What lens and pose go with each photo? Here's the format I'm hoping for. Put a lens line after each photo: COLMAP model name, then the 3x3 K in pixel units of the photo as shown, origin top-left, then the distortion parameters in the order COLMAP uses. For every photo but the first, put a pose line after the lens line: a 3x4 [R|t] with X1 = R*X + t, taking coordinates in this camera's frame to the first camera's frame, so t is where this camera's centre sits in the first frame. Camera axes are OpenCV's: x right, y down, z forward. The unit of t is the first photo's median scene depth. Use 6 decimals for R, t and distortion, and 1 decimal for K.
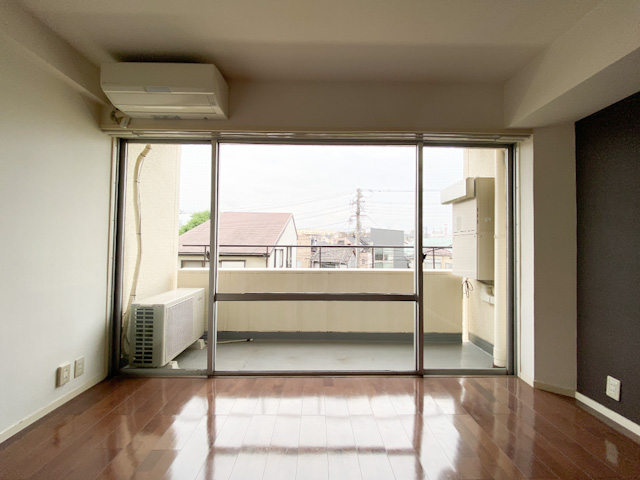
lens RADIAL K [[283.5, 0, 320.0], [0, 283.5, 240.0], [0, 0, 1]] dist [-0.002394, -0.000563]
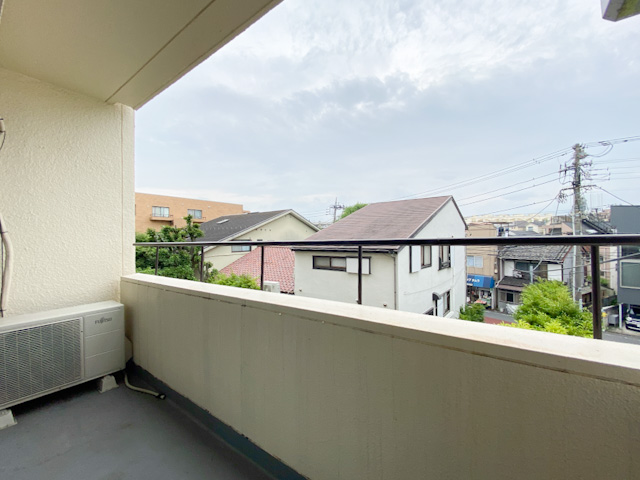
lens RADIAL K [[283.5, 0, 320.0], [0, 283.5, 240.0], [0, 0, 1]] dist [-0.002394, -0.000563]
pose [[0.776395, -0.019909, -0.629932, 0.084676], [0.034982, 0.999321, 0.011533, 0.002773], [0.629275, -0.030991, 0.776564, 0.151382]]
